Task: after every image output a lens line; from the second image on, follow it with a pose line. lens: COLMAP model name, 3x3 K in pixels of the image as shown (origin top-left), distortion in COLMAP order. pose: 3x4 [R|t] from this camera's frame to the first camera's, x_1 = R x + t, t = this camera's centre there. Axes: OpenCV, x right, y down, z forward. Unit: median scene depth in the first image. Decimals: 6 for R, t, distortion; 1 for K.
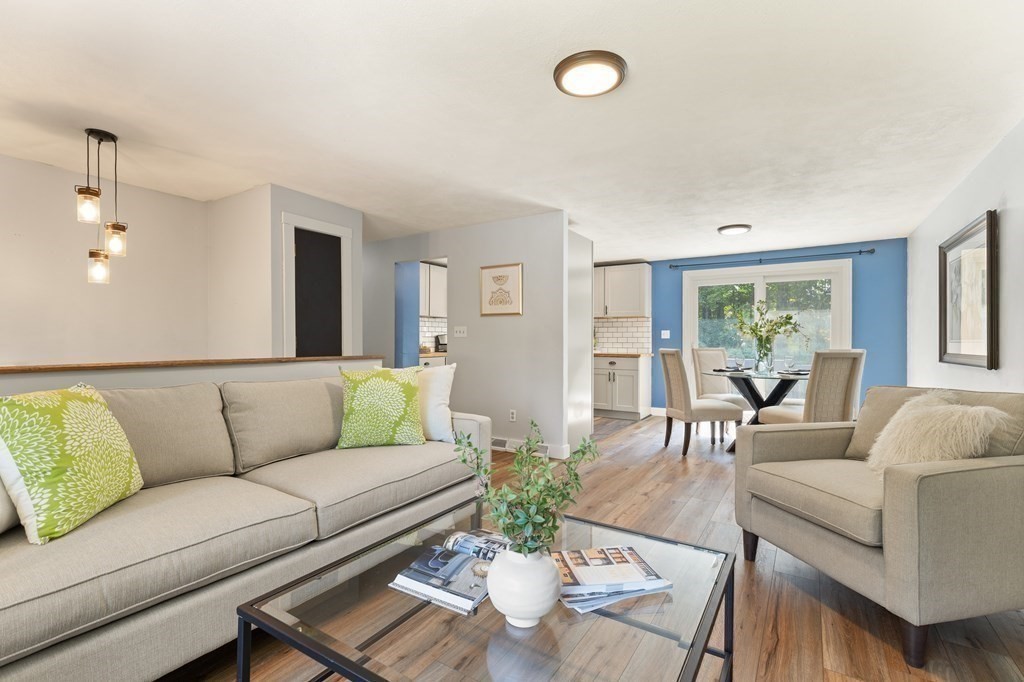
lens RADIAL K [[464.7, 0, 510.6], [0, 464.7, 341.6], [0, 0, 1]] dist [0.004005, 0.000260]
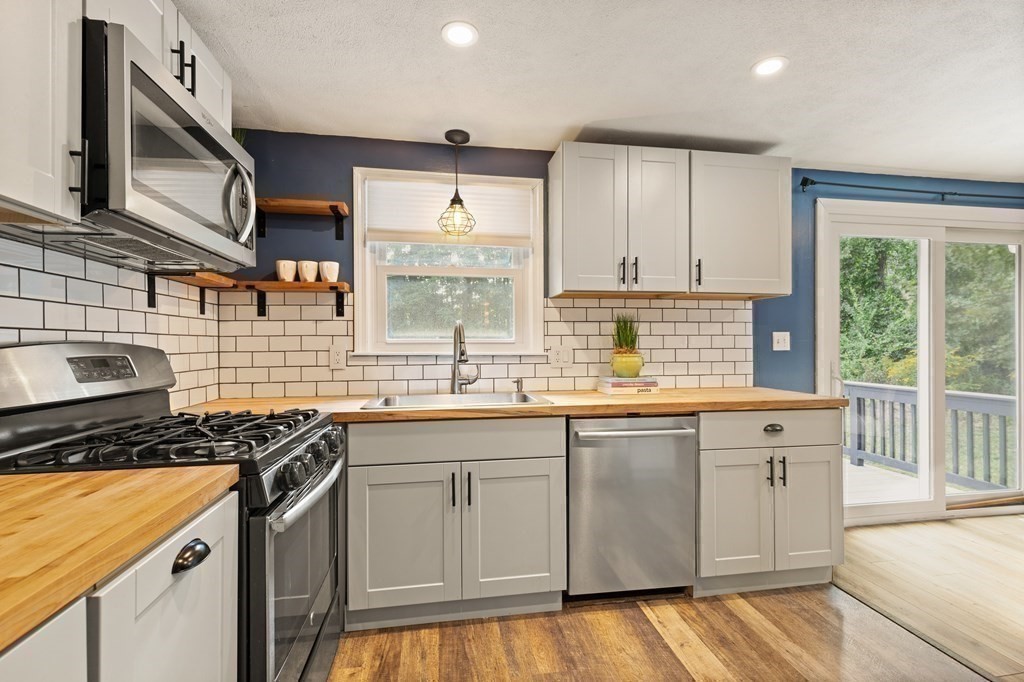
lens RADIAL K [[464.7, 0, 510.6], [0, 464.7, 341.6], [0, 0, 1]] dist [0.004005, 0.000260]
pose [[0.740712, -0.004316, 0.671808, -0.145937], [0.006306, 0.999980, -0.000529, -0.017106], [-0.671793, 0.004628, 0.740725, 0.885564]]
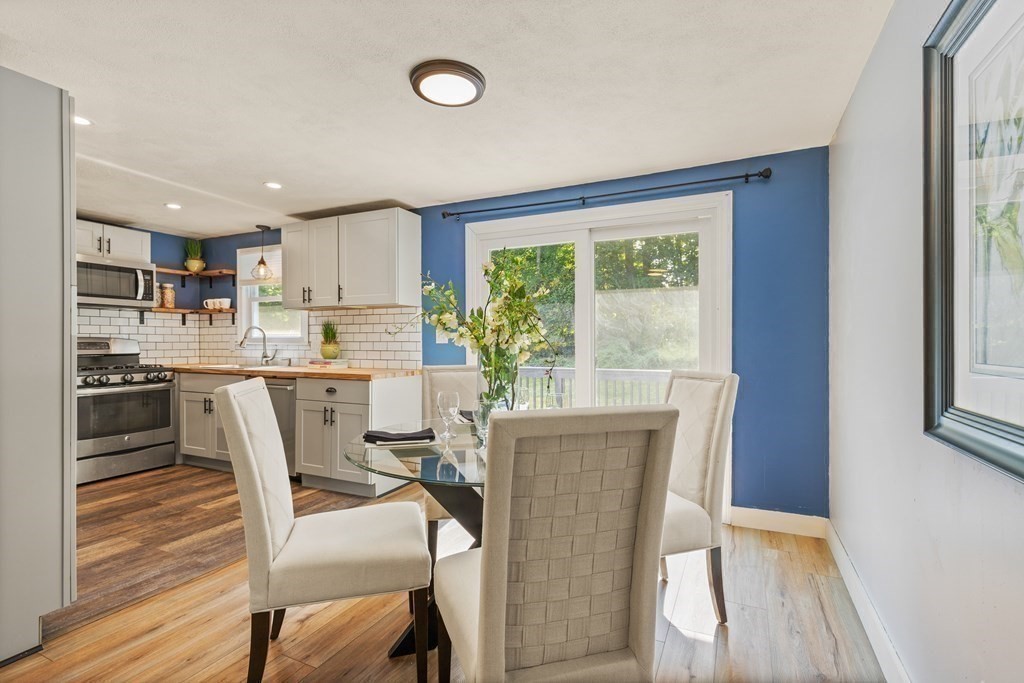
lens RADIAL K [[476.6, 0, 516.1], [0, 476.6, 343.2], [0, 0, 1]] dist [0.002740, 0.000086]
pose [[0.992582, -0.005310, 0.121461, 0.367283], [0.004792, 0.999978, 0.004557, -0.009817], [-0.121483, -0.003941, 0.992586, 0.429984]]
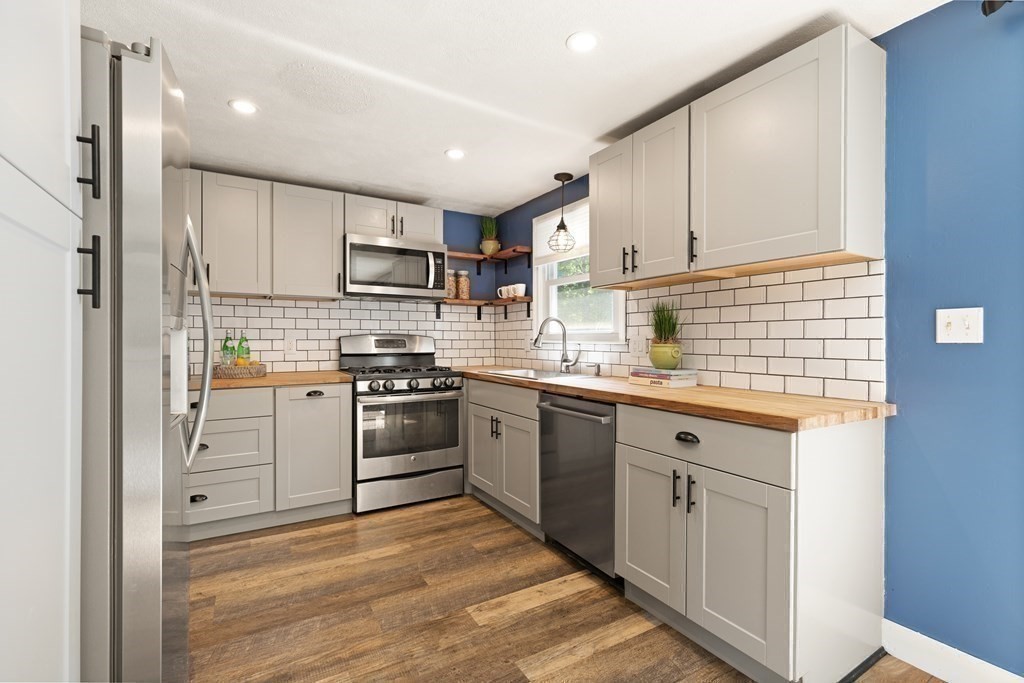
lens RADIAL K [[464.7, 0, 510.6], [0, 464.7, 342.1], [0, 0, 1]] dist [0.004005, 0.000260]
pose [[0.889884, -0.001604, -0.456184, 0.252027], [0.003277, 0.999990, 0.002875, -0.009164], [0.456175, -0.004053, 0.889881, 0.725135]]
